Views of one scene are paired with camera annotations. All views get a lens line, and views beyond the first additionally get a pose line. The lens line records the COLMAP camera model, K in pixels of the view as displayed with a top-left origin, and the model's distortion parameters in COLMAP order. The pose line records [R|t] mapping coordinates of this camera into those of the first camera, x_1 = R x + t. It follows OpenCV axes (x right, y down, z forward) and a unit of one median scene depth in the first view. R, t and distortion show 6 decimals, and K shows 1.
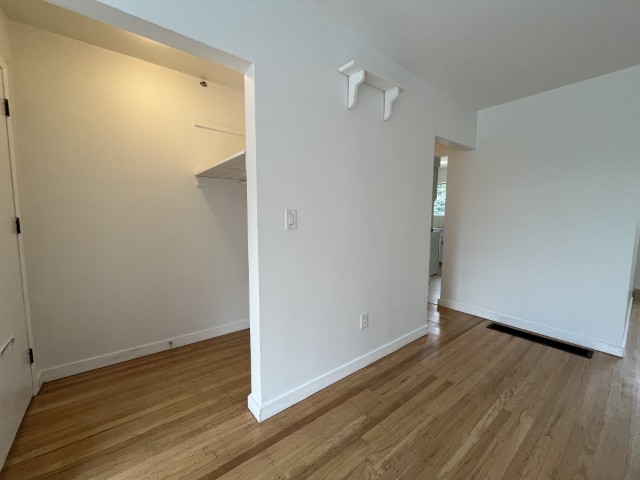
lens RADIAL K [[260.2, 0, 317.7], [0, 260.2, 239.7], [0, 0, 1]] dist [-0.004586, 0.000049]
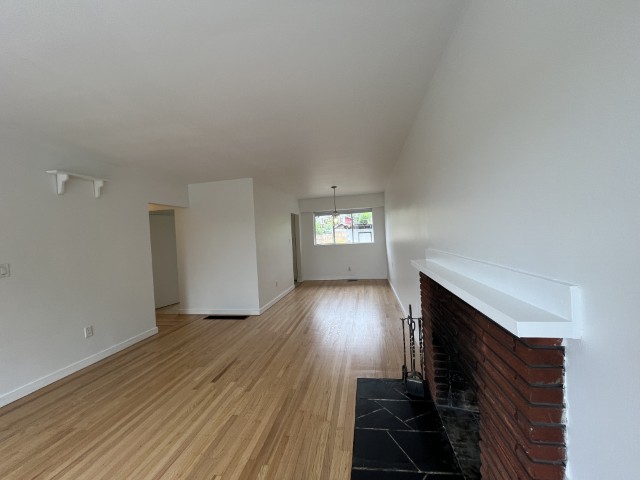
lens RADIAL K [[260.2, 0, 317.7], [0, 260.2, 239.7], [0, 0, 1]] dist [-0.004586, 0.000049]
pose [[0.750628, -0.055524, 0.658388, 0.200632], [0.120648, 0.991228, -0.053956, 0.030593], [-0.649617, 0.119934, 0.750742, -0.924996]]
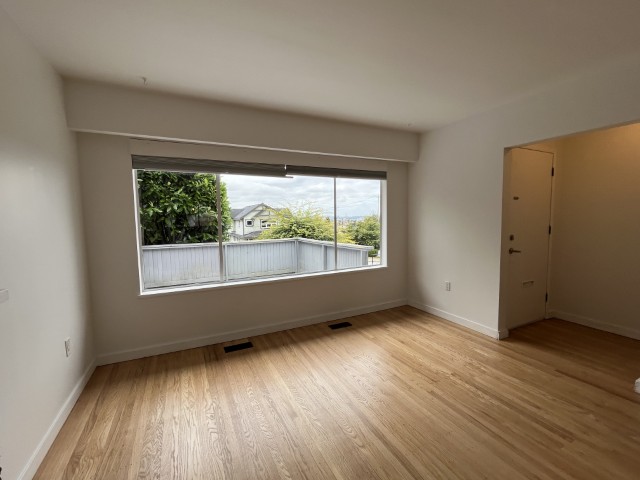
lens RADIAL K [[282.5, 0, 320.0], [0, 282.5, 240.0], [0, 0, 1]] dist [-0.001002, 0.000100]
pose [[-0.212015, 0.073967, -0.974463, 0.953498], [-0.073720, 0.993080, 0.091420, -0.030892], [0.974482, 0.091220, -0.205095, -0.197686]]
